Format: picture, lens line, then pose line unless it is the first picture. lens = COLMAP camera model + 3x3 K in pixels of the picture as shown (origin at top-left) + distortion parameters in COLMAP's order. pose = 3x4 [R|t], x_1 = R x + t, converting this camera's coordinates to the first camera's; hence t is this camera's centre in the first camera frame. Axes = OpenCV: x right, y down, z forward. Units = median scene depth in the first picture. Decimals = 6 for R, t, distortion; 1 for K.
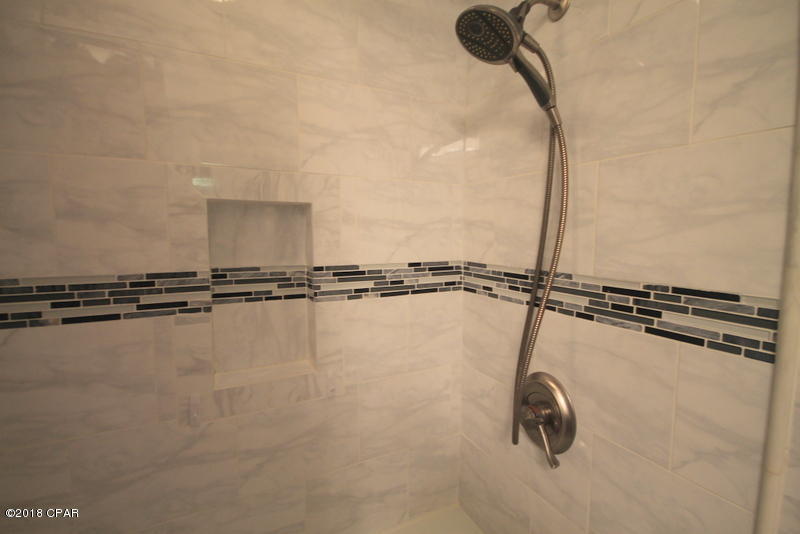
lens RADIAL K [[374.9, 0, 406.0], [0, 374.9, 267.4], [0, 0, 1]] dist [-0.000071, -0.000881]
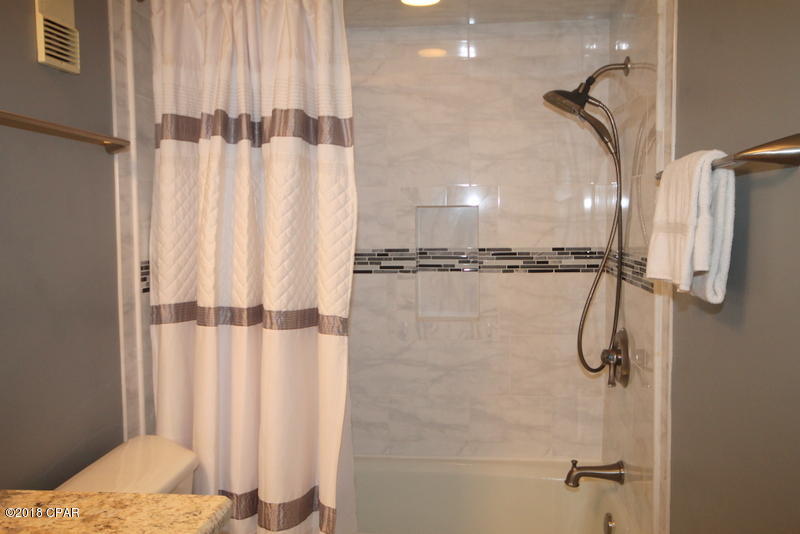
lens RADIAL K [[703.4, 0, 400.1], [0, 703.4, 267.7], [0, 0, 1]] dist [0.016637, 0.017174]
pose [[0.830557, 0.026034, -0.556325, 1.003690], [-0.037550, 0.999251, -0.009299, 0.108198], [0.555667, 0.028613, 0.830913, -1.415294]]
